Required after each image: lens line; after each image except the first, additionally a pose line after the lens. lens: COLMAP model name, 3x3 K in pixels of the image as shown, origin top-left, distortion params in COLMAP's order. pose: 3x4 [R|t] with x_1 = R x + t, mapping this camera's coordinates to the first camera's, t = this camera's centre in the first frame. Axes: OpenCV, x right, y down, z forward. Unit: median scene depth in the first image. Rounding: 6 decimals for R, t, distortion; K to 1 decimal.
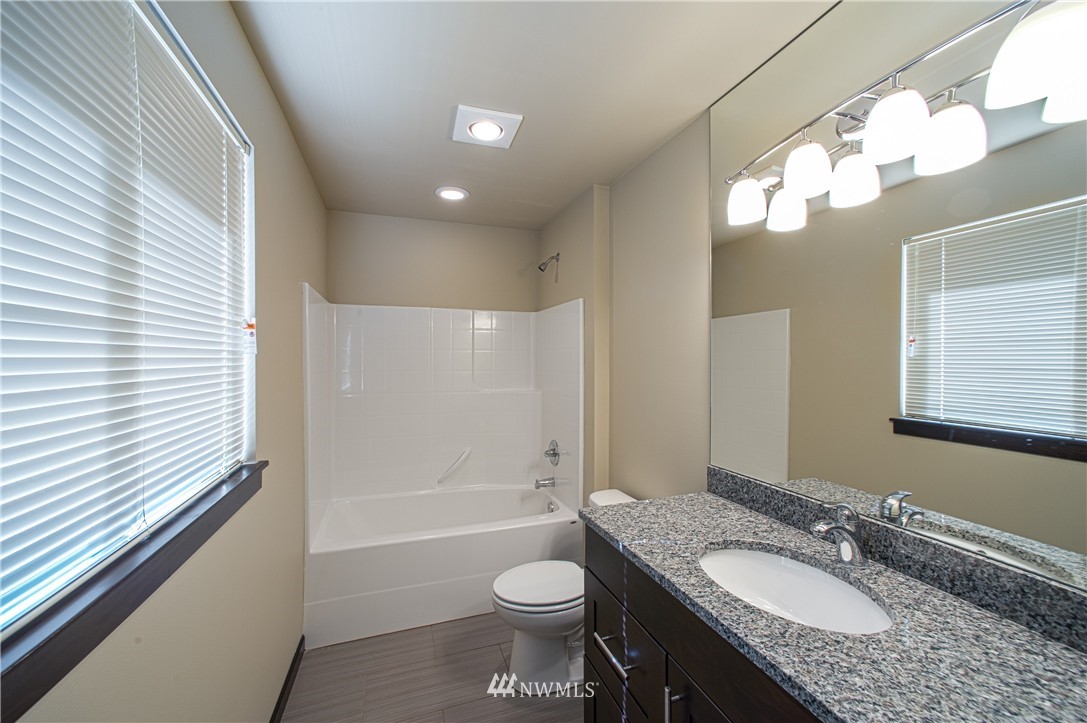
lens RADIAL K [[438.0, 0, 544.5], [0, 438.0, 360.8], [0, 0, 1]] dist [-0.002825, 0.000027]
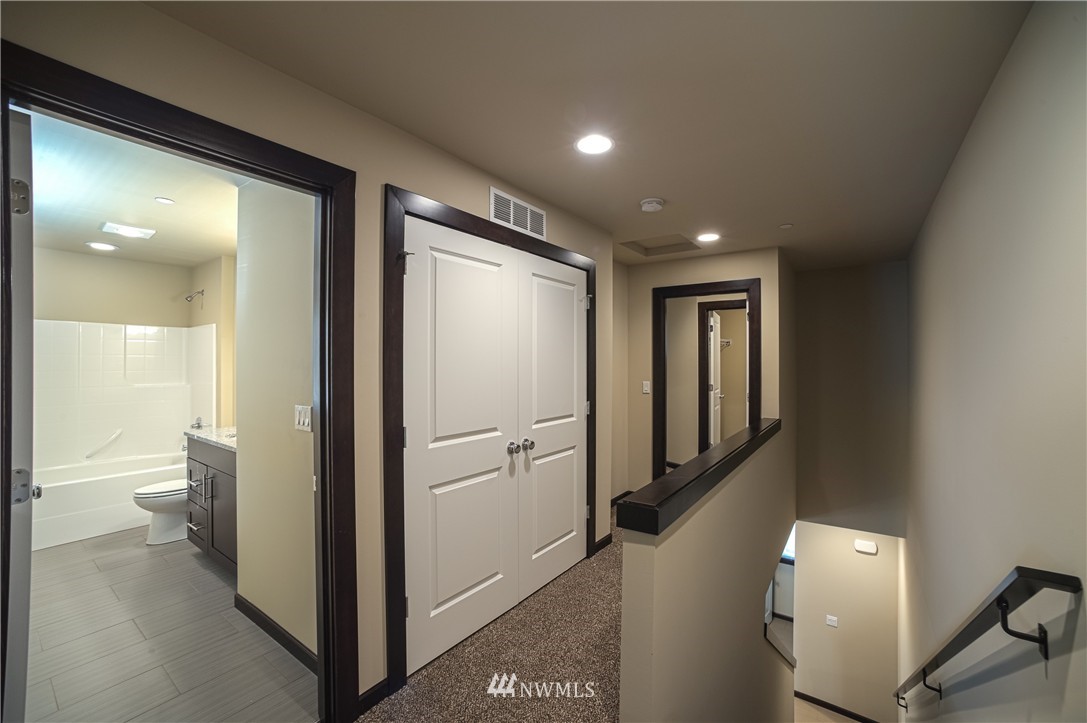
lens RADIAL K [[438.0, 0, 538.8], [0, 438.0, 359.0], [0, 0, 1]] dist [-0.002825, 0.000027]
pose [[0.832891, 0.008645, 0.553370, 0.151752], [0.000293, 0.999871, -0.016062, 0.010688], [-0.553437, 0.013540, 0.832781, -0.811638]]
